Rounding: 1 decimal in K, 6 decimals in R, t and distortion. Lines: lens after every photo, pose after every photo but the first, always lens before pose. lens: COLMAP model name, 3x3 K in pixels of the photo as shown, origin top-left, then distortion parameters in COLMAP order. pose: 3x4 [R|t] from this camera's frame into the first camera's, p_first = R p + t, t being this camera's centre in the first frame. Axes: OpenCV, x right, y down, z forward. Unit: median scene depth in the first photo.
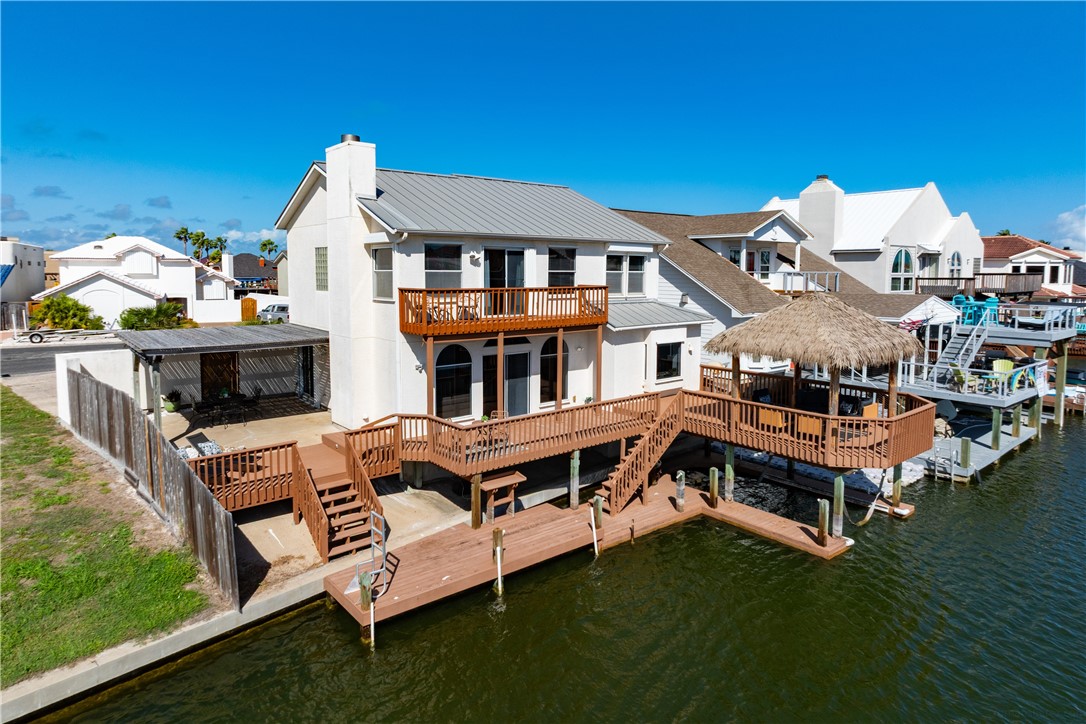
lens RADIAL K [[637.0, 0, 535.9], [0, 637.0, 361.0], [0, 0, 1]] dist [0.001776, -0.000387]
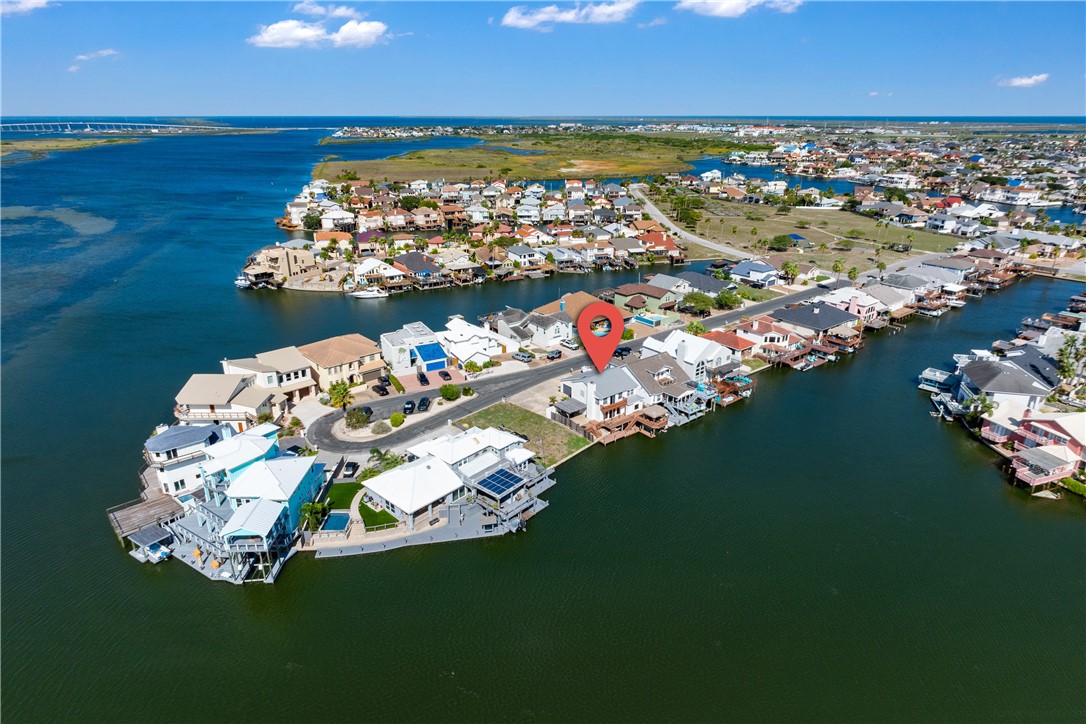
lens RADIAL K [[637.0, 0, 535.9], [0, 637.0, 361.0], [0, 0, 1]] dist [0.001776, -0.000387]
pose [[0.999654, 0.001254, -0.026286, -0.697870], [0.004674, 0.974527, 0.224222, -2.075948], [0.025898, -0.224267, 0.974183, -5.665410]]
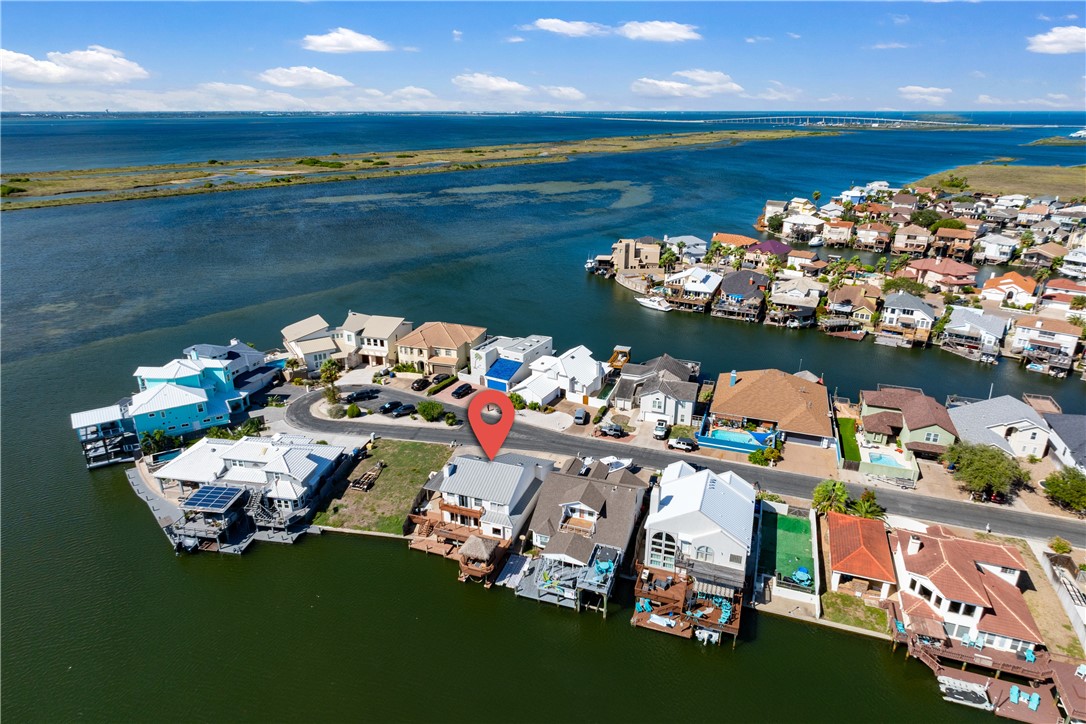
lens RADIAL K [[637.0, 0, 535.9], [0, 637.0, 361.0], [0, 0, 1]] dist [0.001776, -0.000387]
pose [[0.514493, 0.308211, -0.800190, 3.732940], [-0.119086, 0.949810, 0.289273, -2.573169], [0.849186, -0.053538, 0.525374, -1.036818]]
